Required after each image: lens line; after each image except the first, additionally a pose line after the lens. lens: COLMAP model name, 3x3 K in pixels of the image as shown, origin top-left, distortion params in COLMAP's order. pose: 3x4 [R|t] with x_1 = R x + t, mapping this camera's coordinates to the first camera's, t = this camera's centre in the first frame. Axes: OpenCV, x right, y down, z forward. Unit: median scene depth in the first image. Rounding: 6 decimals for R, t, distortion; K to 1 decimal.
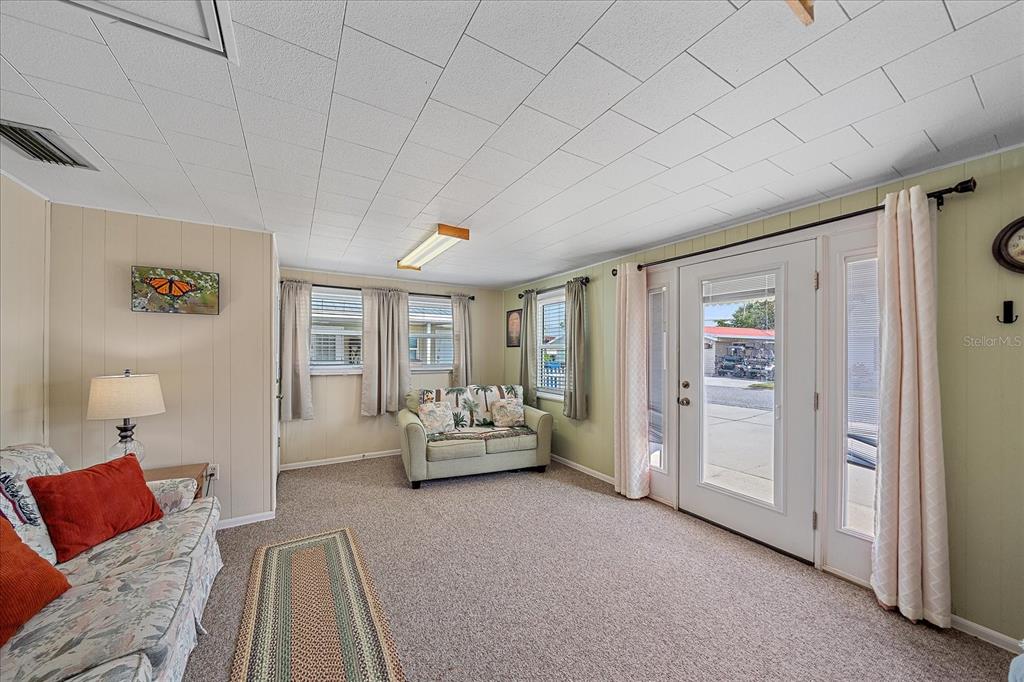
lens RADIAL K [[355.2, 0, 505.9], [0, 355.2, 348.2], [0, 0, 1]] dist [-0.006627, -0.000069]
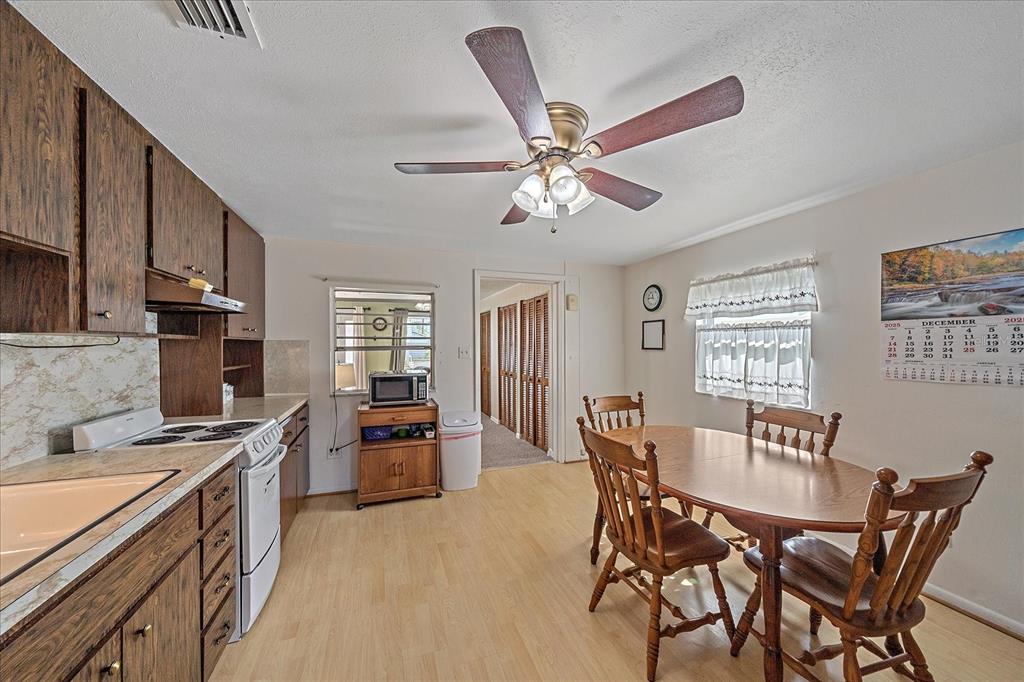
lens RADIAL K [[352.9, 0, 507.3], [0, 352.9, 344.0], [0, 0, 1]] dist [-0.006154, 0.000059]
pose [[0.204273, -0.001765, 0.978912, -1.105814], [-0.004437, 0.999986, 0.002729, -0.019039], [-0.978904, -0.004901, 0.204262, -0.663547]]
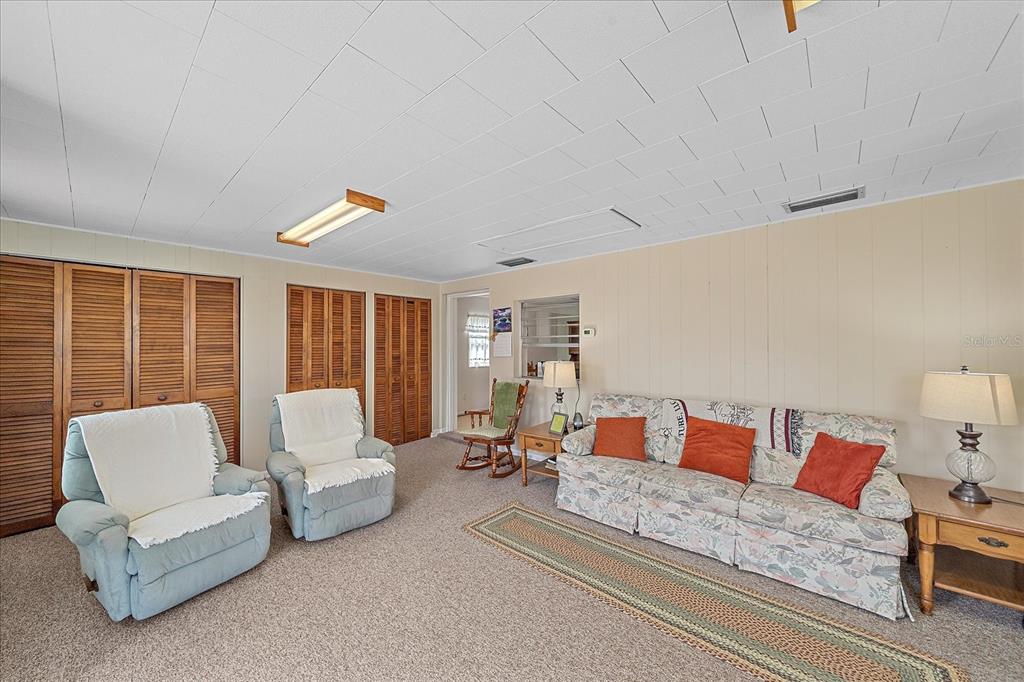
lens RADIAL K [[374.6, 0, 505.1], [0, 374.6, 342.7], [0, 0, 1]] dist [-0.005931, 0.000038]
pose [[-0.957106, -0.000537, -0.289737, 0.140921], [0.004802, 0.999832, -0.017716, 0.008073], [0.289698, -0.018347, -0.956942, 0.848278]]
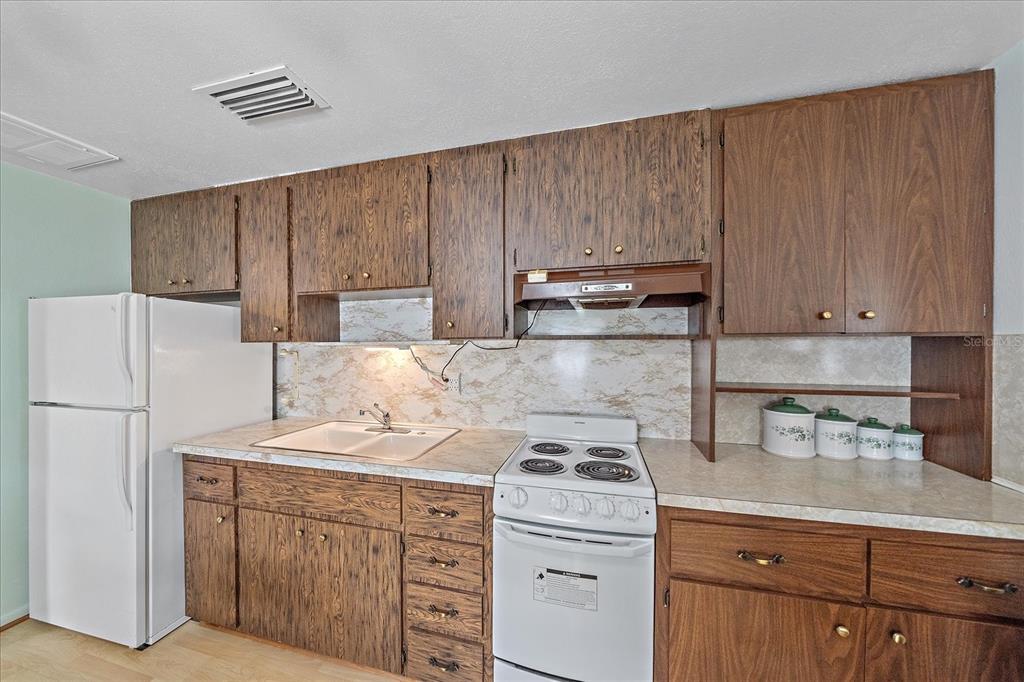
lens RADIAL K [[359.4, 0, 503.0], [0, 359.4, 348.5], [0, 0, 1]] dist [-0.006922, 0.000116]
pose [[0.684291, 0.001716, -0.729207, -0.539896], [0.009618, 0.999889, 0.011378, -0.019292], [0.729146, -0.014799, 0.684199, -0.491441]]
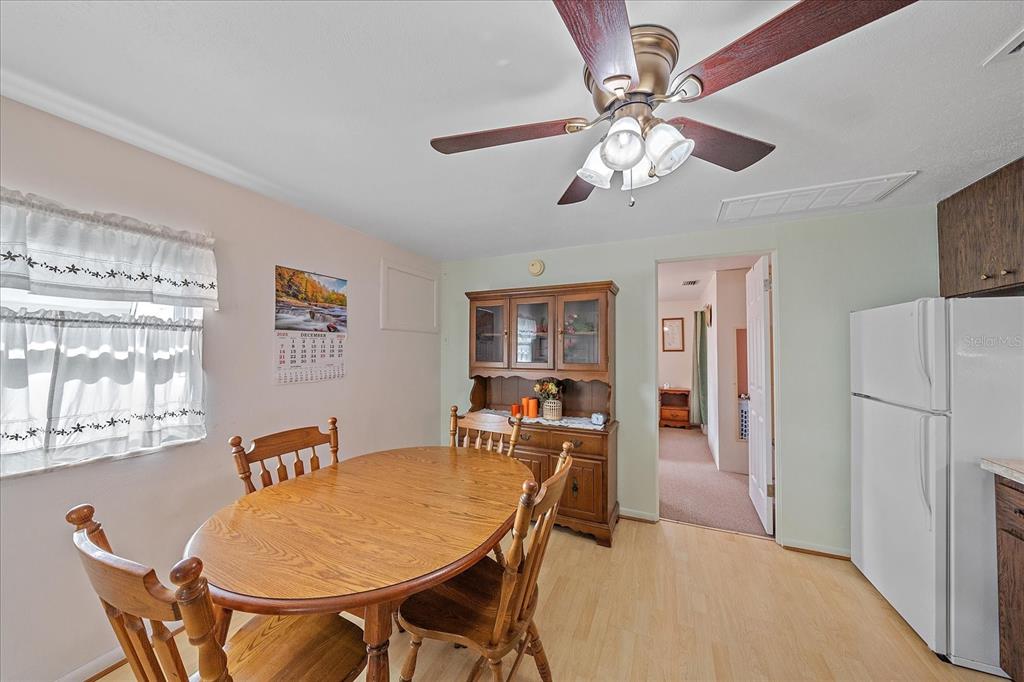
lens RADIAL K [[350.1, 0, 505.0], [0, 350.1, 342.0], [0, 0, 1]] dist [-0.007750, -0.000040]
pose [[-0.833017, -0.014121, -0.553067, -0.492215], [0.001372, 0.999618, -0.027589, -0.019725], [0.553246, -0.023741, -0.832680, -0.461110]]
